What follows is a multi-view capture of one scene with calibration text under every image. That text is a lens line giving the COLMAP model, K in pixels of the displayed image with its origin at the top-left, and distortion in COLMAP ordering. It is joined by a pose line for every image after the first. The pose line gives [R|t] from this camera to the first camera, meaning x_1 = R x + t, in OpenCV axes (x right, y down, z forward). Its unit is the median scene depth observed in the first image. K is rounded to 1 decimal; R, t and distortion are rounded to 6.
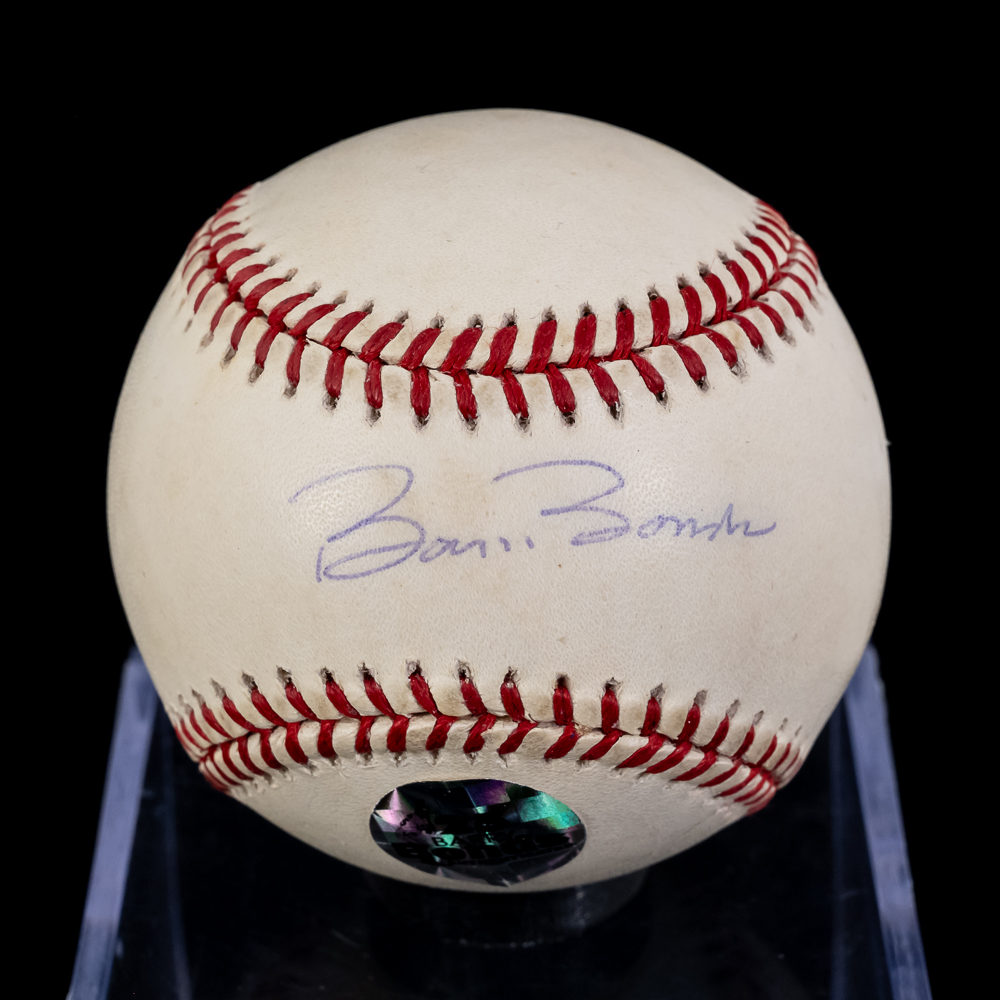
lens RADIAL K [[4232.9, 0, 501.1], [0, 4232.9, 501.5], [0, 0, 1]] dist [0.108772, 0.000000]
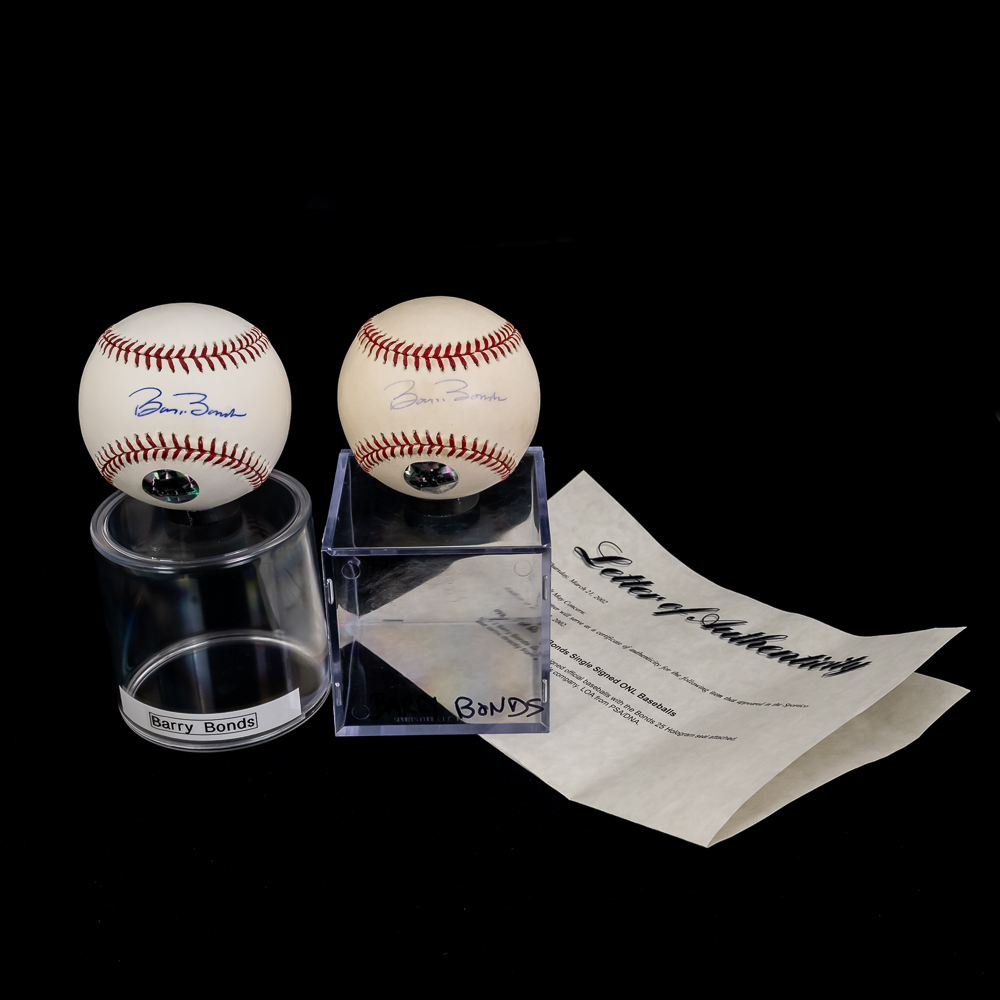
lens RADIAL K [[1650.9, 0, 499.3], [0, 1650.9, 494.4], [0, 0, 1]] dist [0.011293, 0.000000]
pose [[0.999851, 0.010798, 0.013498, 0.038318], [-0.010682, 0.999906, -0.008598, 0.109324], [-0.013590, 0.008452, 0.999872, -0.550308]]
